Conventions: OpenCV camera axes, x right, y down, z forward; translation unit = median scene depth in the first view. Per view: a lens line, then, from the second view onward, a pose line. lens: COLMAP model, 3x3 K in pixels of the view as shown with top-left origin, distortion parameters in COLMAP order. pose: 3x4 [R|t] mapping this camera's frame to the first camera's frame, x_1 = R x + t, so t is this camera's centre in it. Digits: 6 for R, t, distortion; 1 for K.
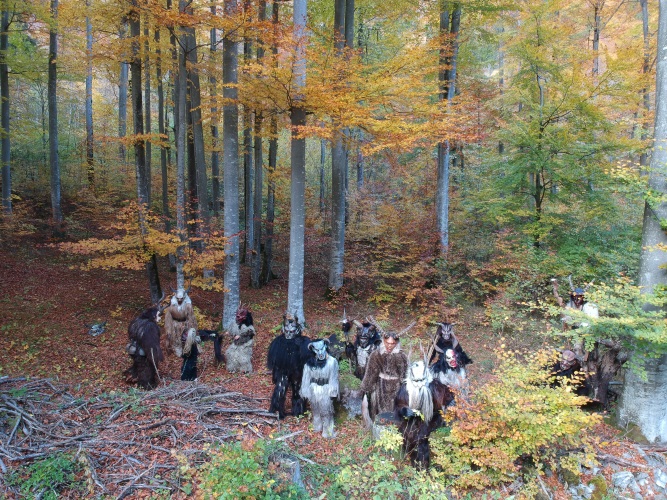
lens RADIAL K [[488.2, 0, 328.3], [0, 488.2, 251.7], [0, 0, 1]] dist [0.064311, -0.119684]
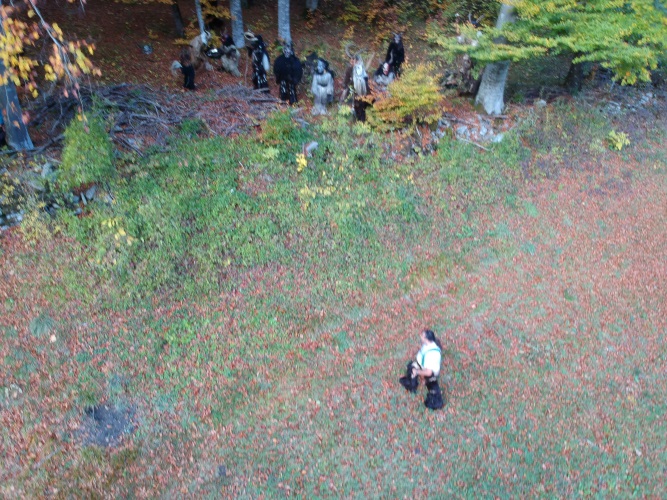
lens RADIAL K [[488.2, 0, 334.6], [0, 488.2, 235.9], [0, 0, 1]] dist [0.064311, -0.119684]
pose [[0.997525, -0.036419, 0.060149, -0.031286], [-0.000540, 0.851426, 0.524474, -0.118754], [-0.070313, -0.523209, 0.849299, -0.485032]]
